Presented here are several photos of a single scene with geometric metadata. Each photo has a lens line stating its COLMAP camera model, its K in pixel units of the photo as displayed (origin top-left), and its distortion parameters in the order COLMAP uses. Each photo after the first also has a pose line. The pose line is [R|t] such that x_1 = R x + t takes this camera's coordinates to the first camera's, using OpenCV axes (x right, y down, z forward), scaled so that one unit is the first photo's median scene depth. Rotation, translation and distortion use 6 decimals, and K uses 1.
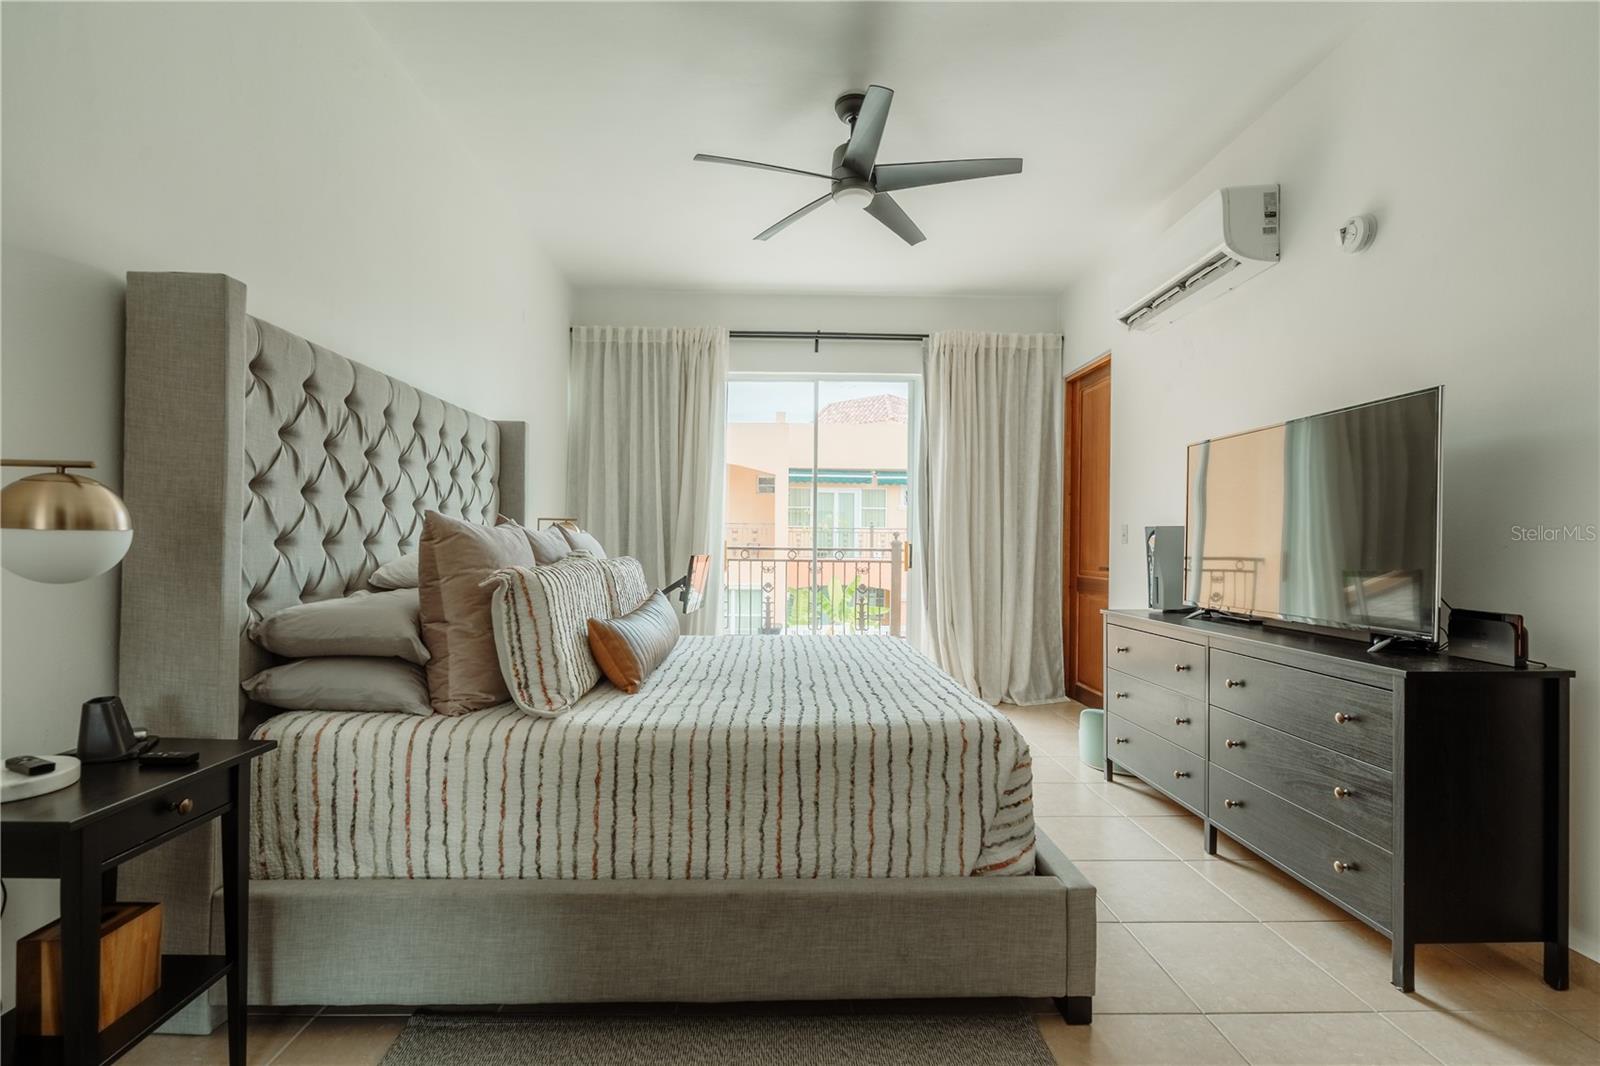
lens RADIAL K [[734.2, 0, 799.6], [0, 734.2, 546.2], [0, 0, 1]] dist [-0.001880, -0.000269]
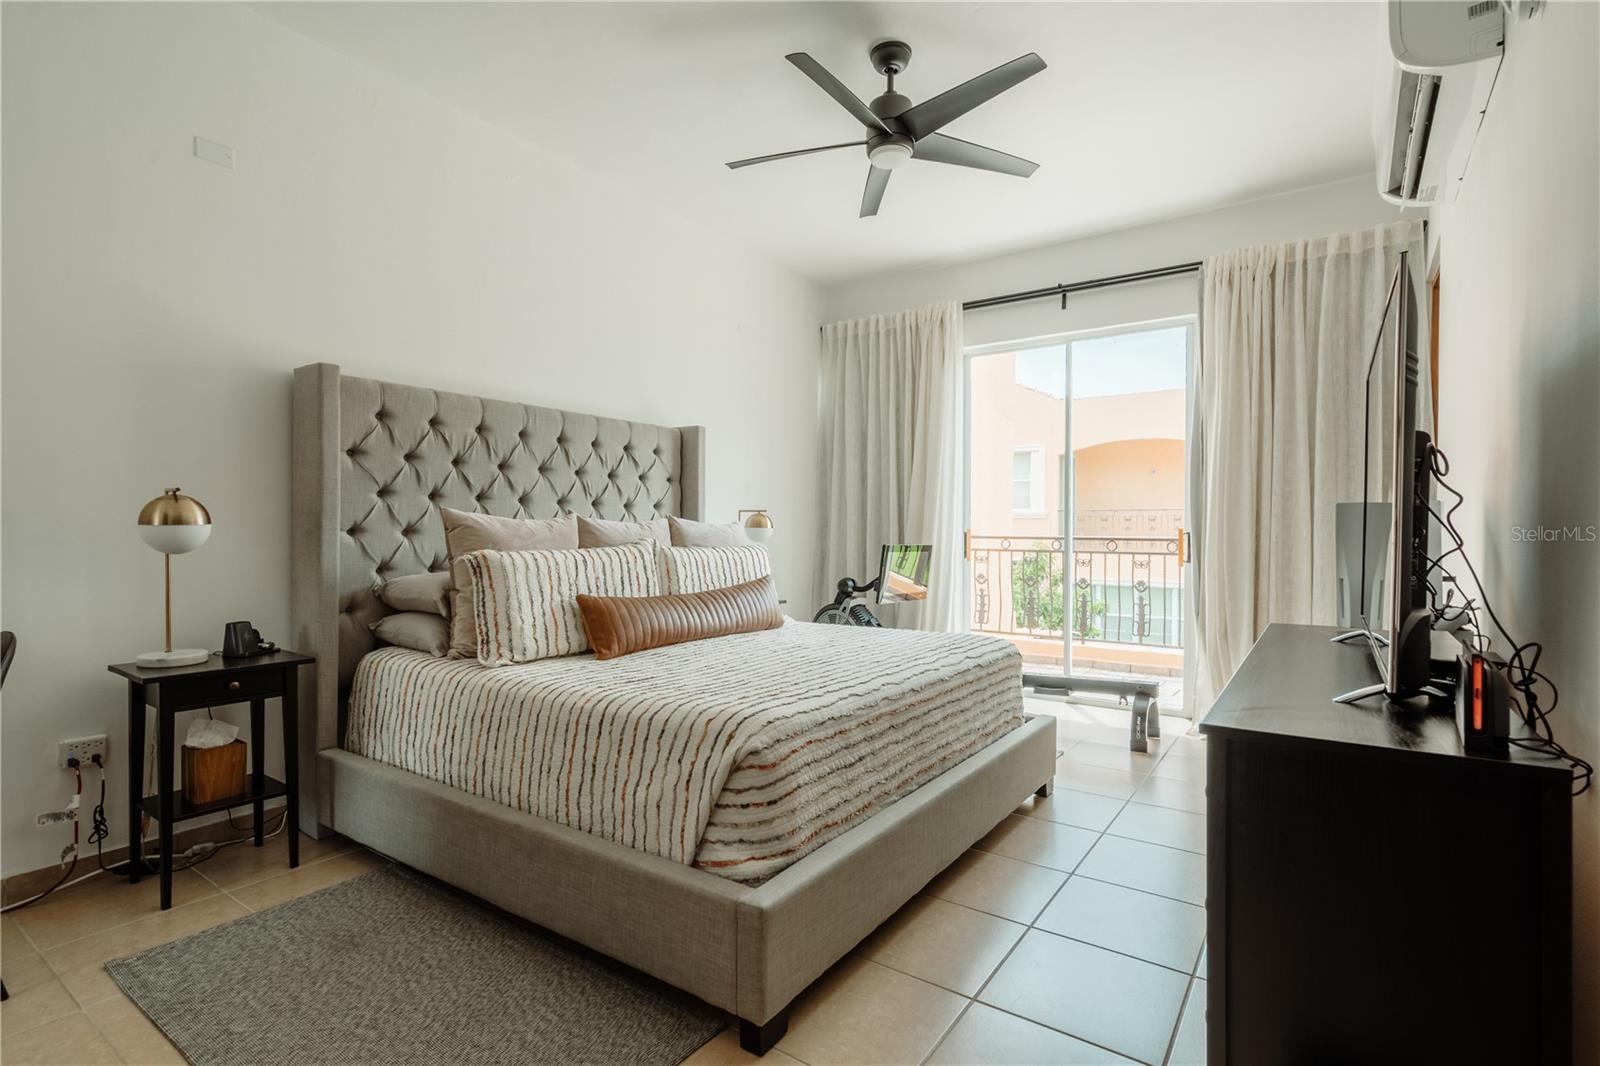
lens RADIAL K [[781.1, 0, 797.9], [0, 781.1, 538.9], [0, 0, 1]] dist [-0.003345, -0.000252]
pose [[0.800864, -0.001063, -0.598845, 0.889905], [0.002457, 0.999996, 0.001510, 0.007873], [0.598841, -0.002681, 0.800864, 0.225176]]
